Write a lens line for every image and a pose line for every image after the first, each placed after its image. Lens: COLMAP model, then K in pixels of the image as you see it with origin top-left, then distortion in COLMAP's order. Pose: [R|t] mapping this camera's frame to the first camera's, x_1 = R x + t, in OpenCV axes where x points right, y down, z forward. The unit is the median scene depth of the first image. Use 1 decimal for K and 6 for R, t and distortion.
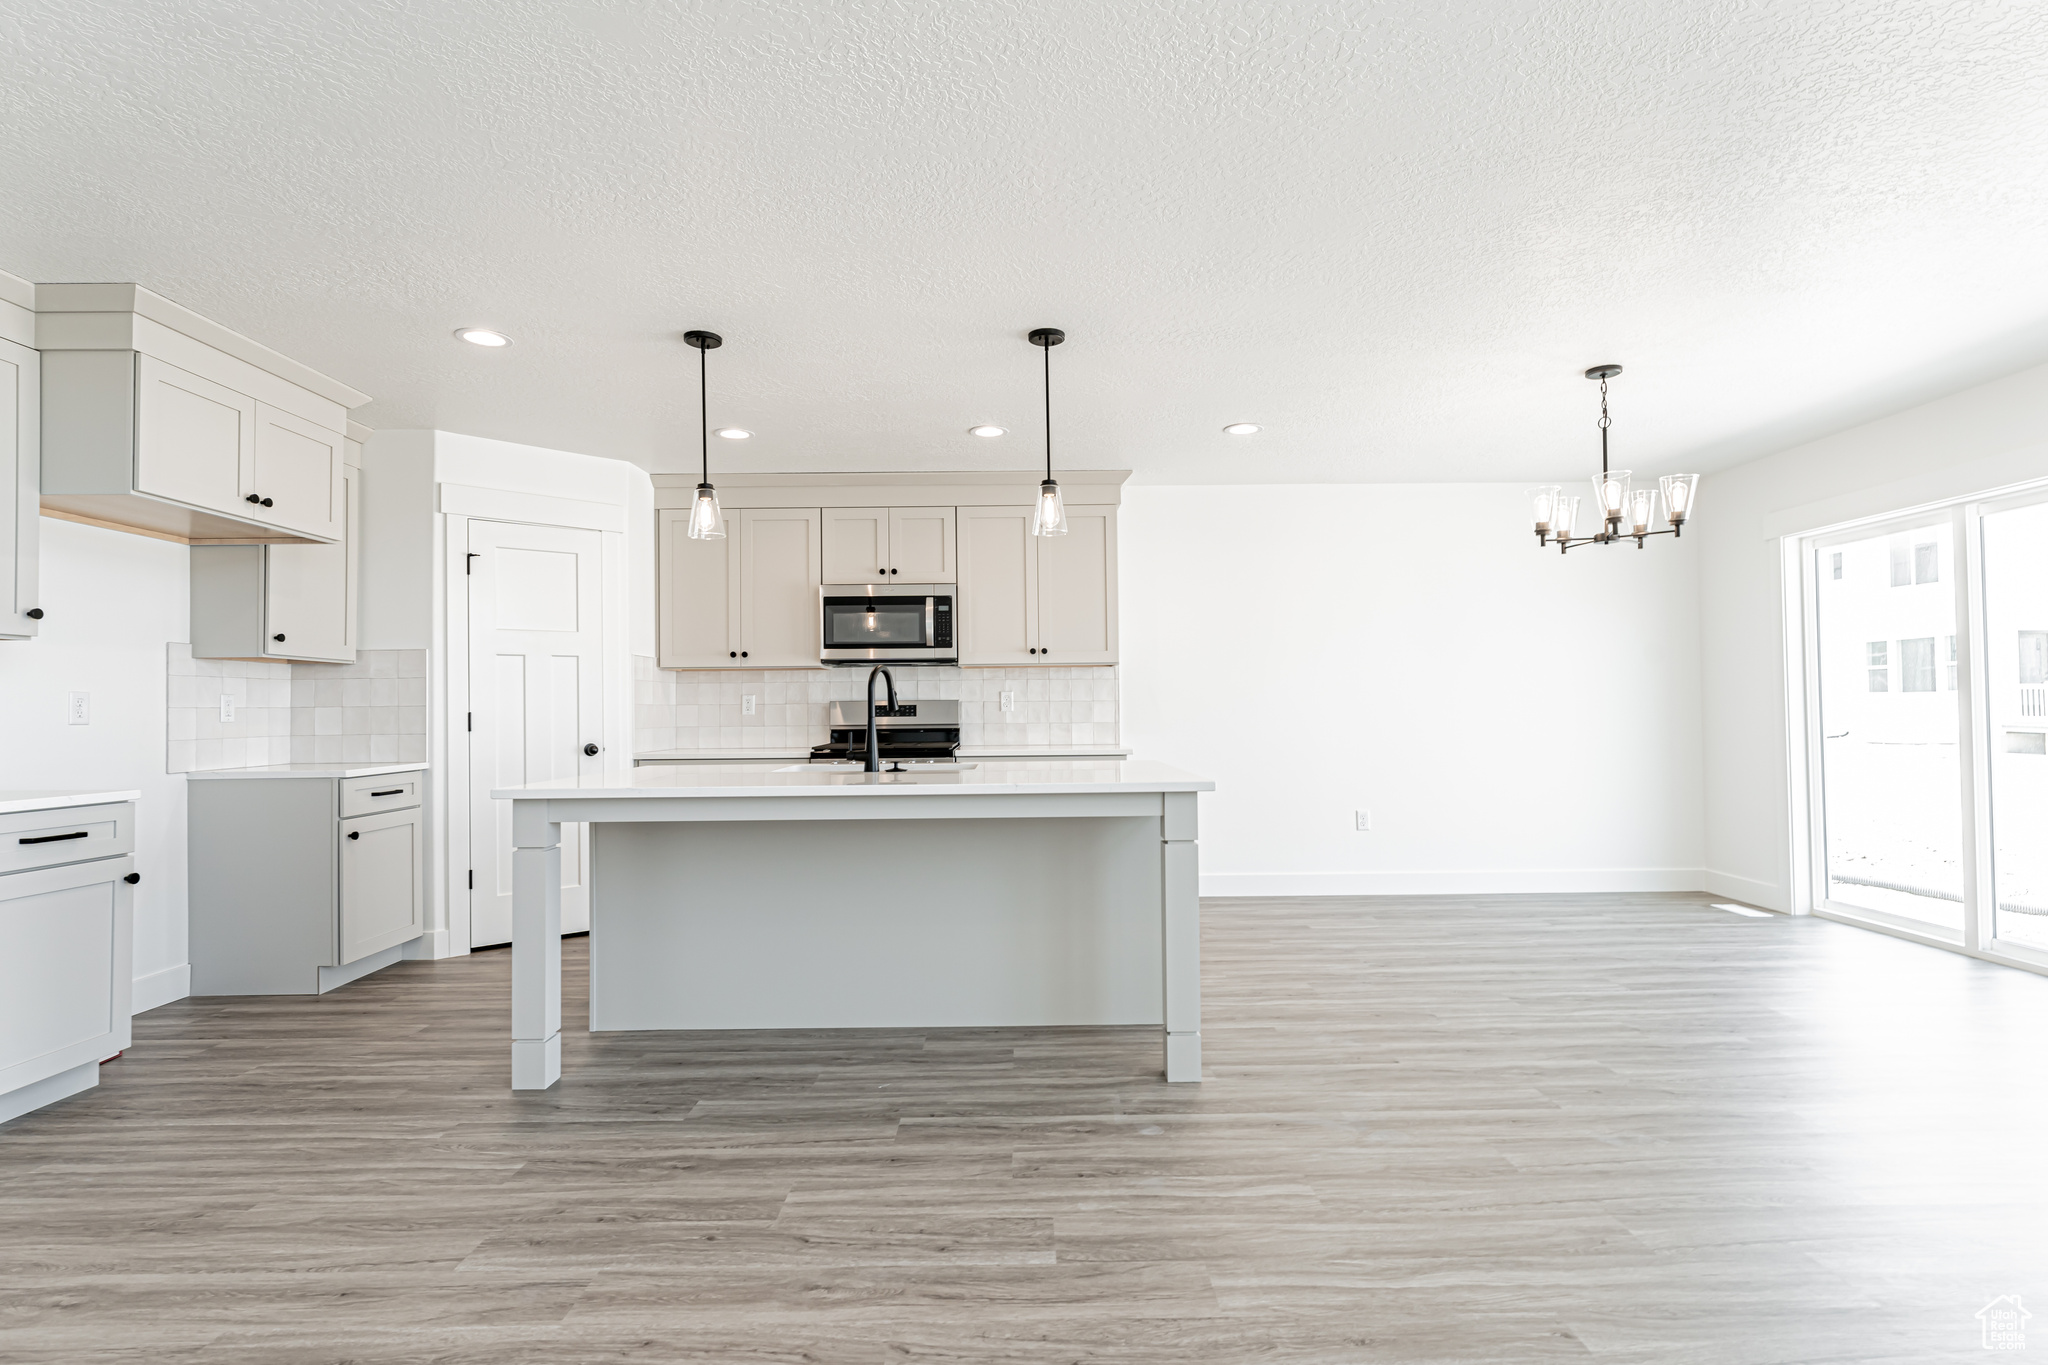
lens RADIAL K [[986.2, 0, 1020.7], [0, 986.2, 691.6], [0, 0, 1]] dist [-0.003197, -0.000811]
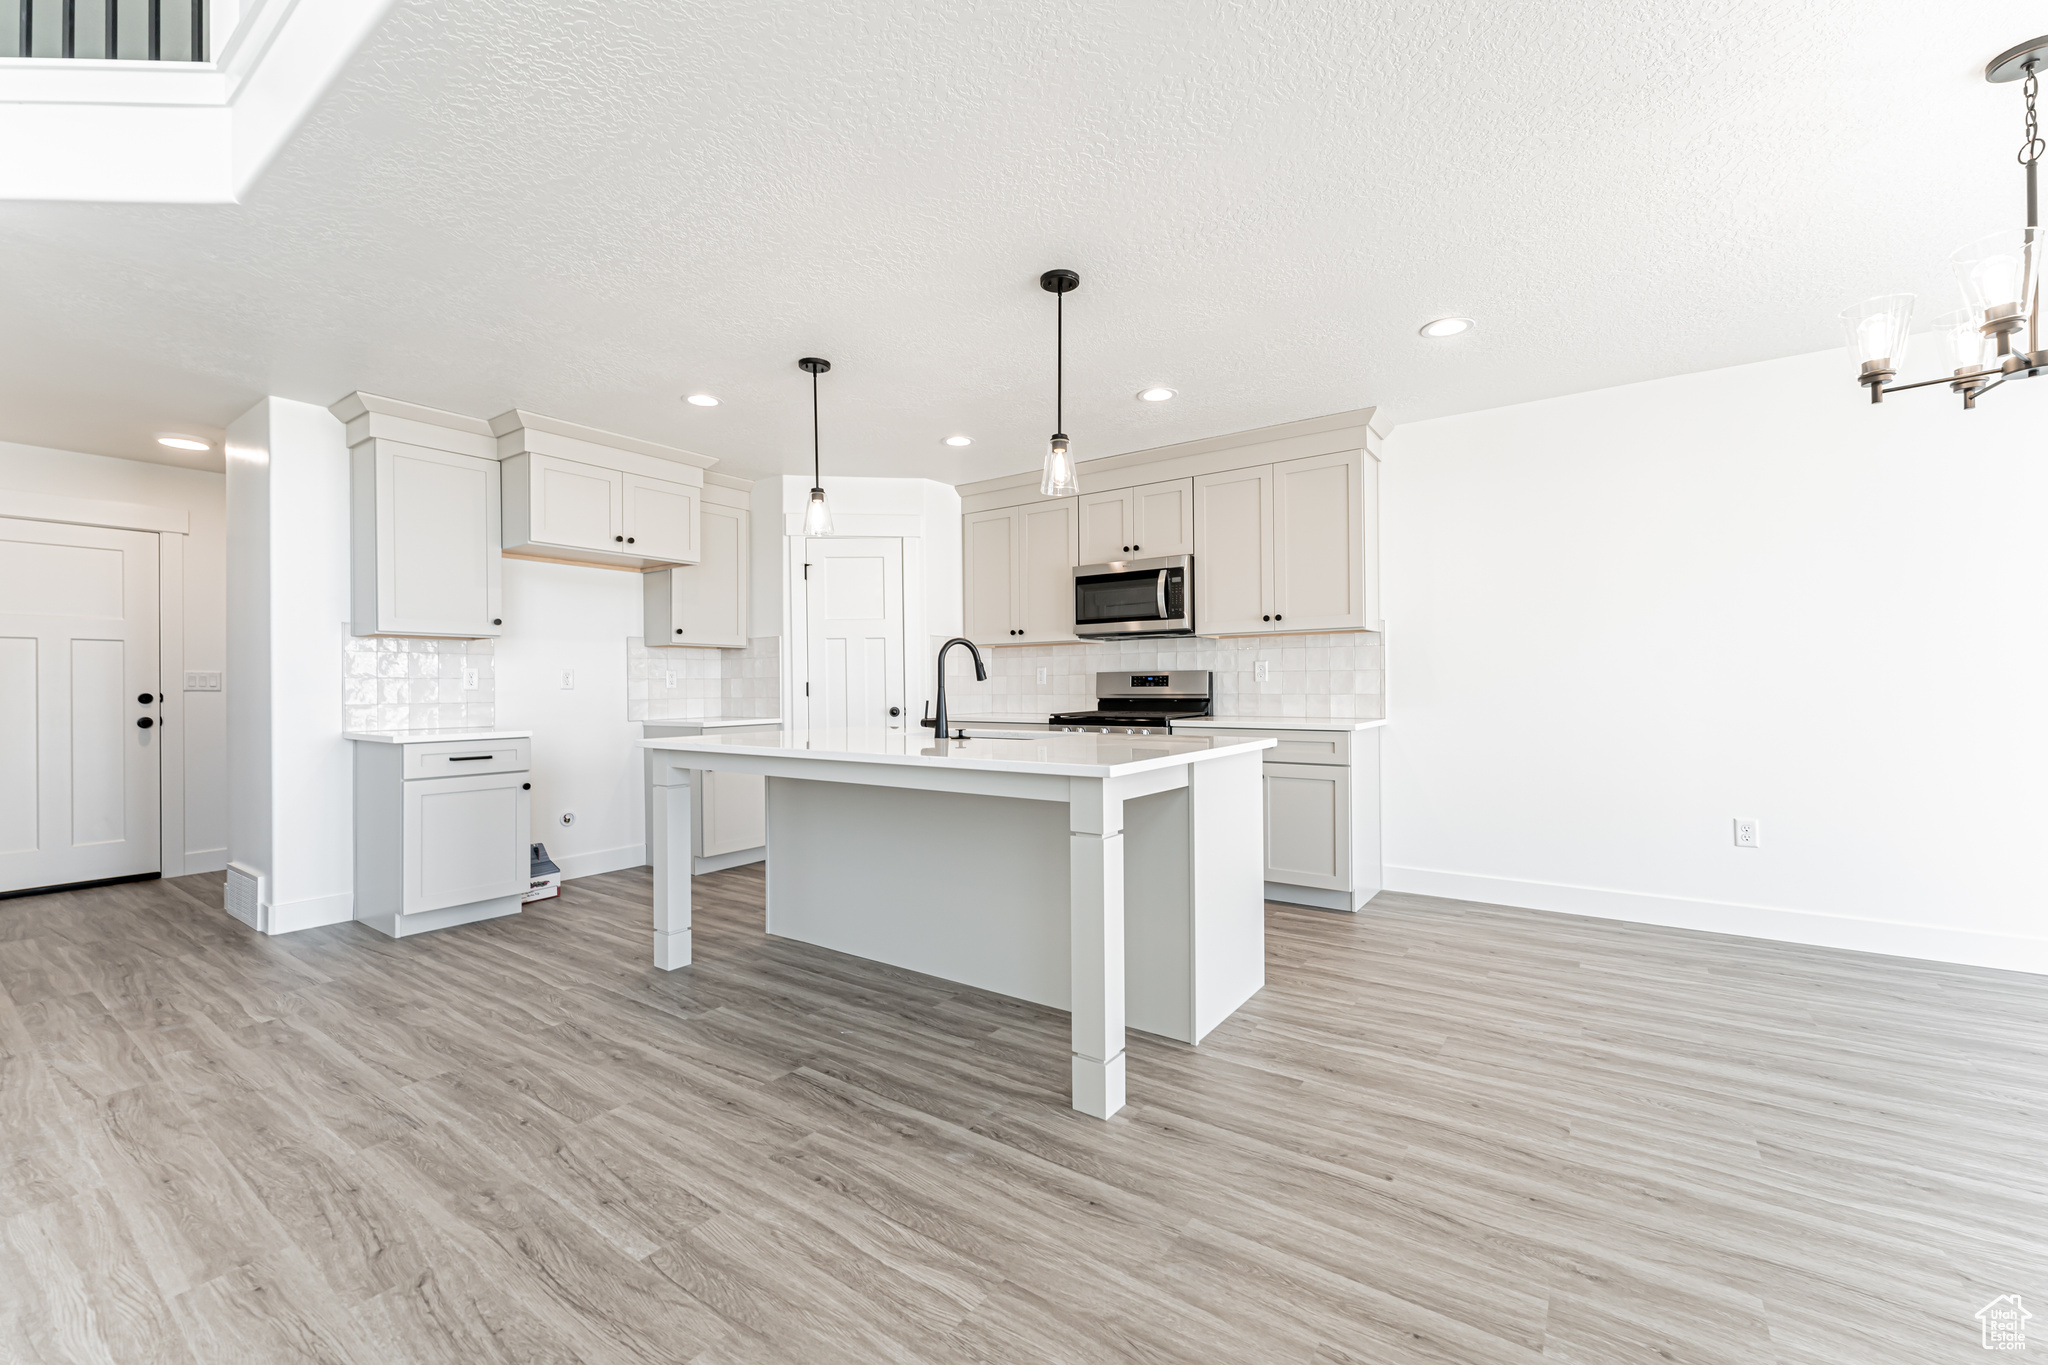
lens RADIAL K [[834.8, 0, 1024.6], [0, 834.8, 684.3], [0, 0, 1]] dist [0.000670, -0.000455]
pose [[0.810099, 0.002435, -0.586288, 0.469357], [0.010939, 0.999755, 0.019266, 0.007173], [0.586191, -0.022021, 0.809873, 0.334905]]
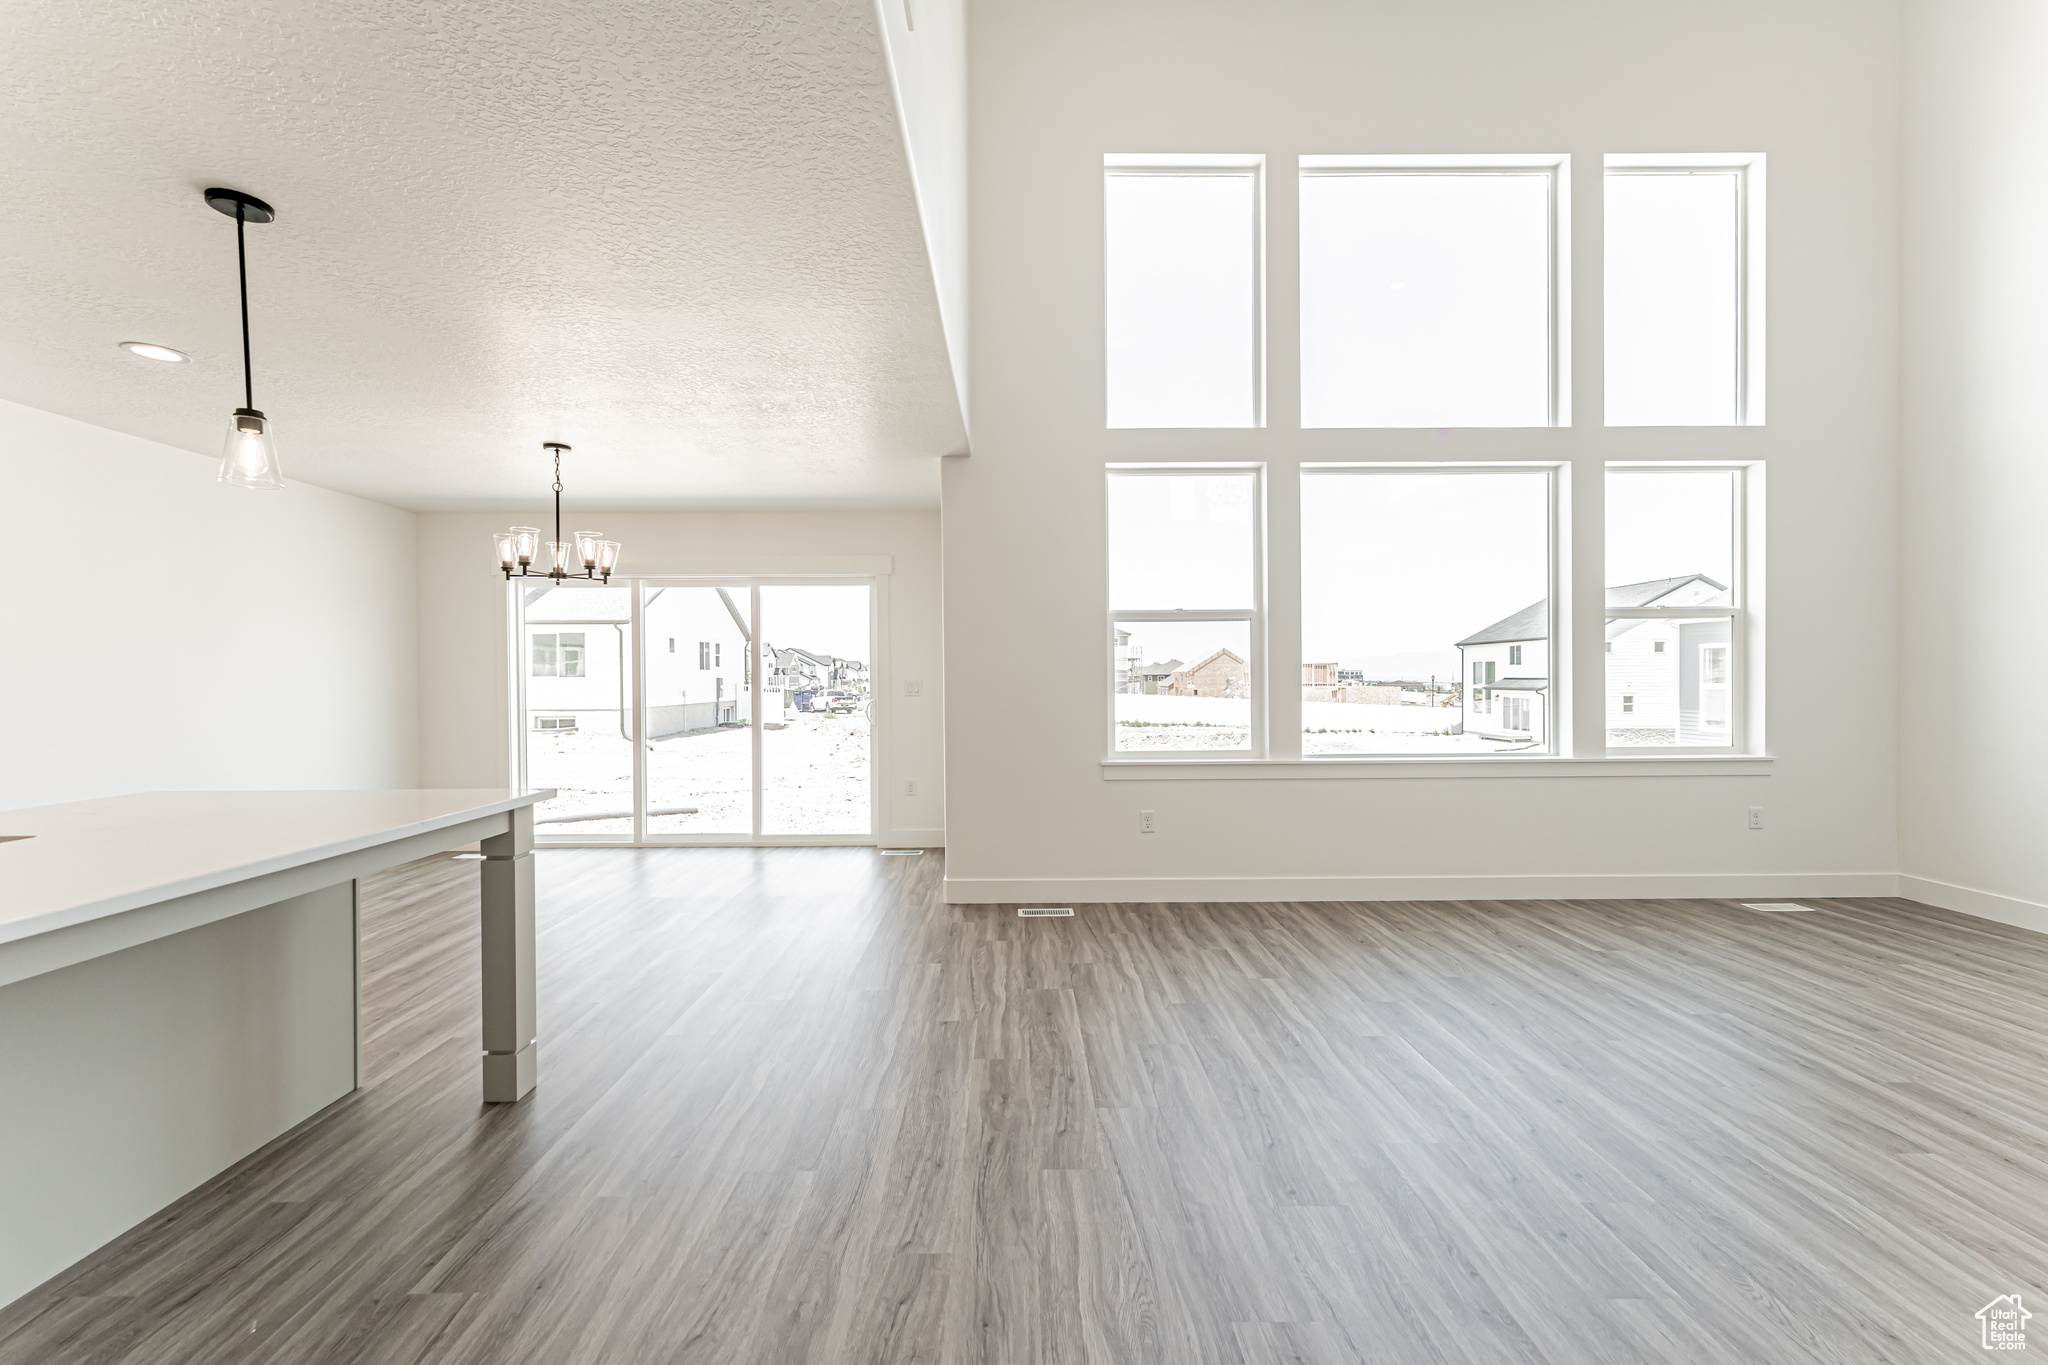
lens RADIAL K [[834.8, 0, 1035.5], [0, 834.8, 685.0], [0, 0, 1]] dist [0.000670, -0.000455]
pose [[-0.017289, 0.000316, 0.999850, -0.595499], [-0.010899, 0.999940, -0.000505, -0.019850], [-0.999791, -0.010906, -0.017284, 0.434208]]
